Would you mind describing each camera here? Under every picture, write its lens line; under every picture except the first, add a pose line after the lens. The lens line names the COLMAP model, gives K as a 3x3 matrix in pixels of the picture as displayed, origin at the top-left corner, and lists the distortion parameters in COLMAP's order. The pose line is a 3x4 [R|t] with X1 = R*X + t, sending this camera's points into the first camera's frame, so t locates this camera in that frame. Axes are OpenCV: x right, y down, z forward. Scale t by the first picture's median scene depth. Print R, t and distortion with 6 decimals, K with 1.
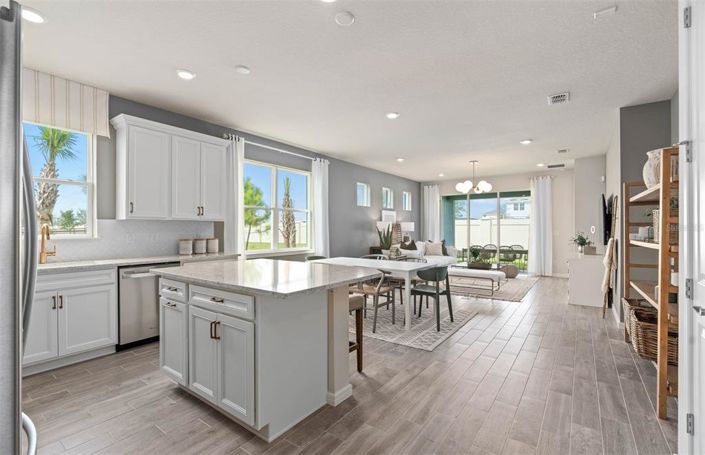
lens RADIAL K [[314.4, 0, 349.4], [0, 314.4, 229.1], [0, 0, 1]] dist [-0.005182, 0.001178]
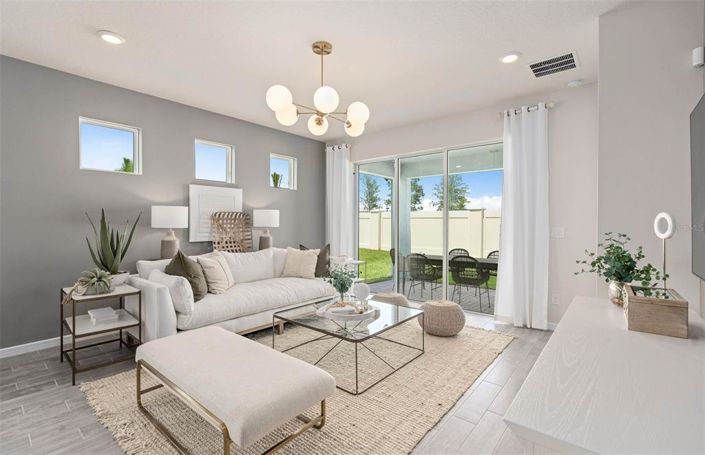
lens RADIAL K [[314.4, 0, 351.1], [0, 314.4, 225.1], [0, 0, 1]] dist [-0.005182, 0.001178]
pose [[0.997996, 0.001960, -0.063254, 0.836022], [-0.001826, 0.999996, 0.002161, 0.003903], [0.063258, -0.002042, 0.997995, 1.137292]]
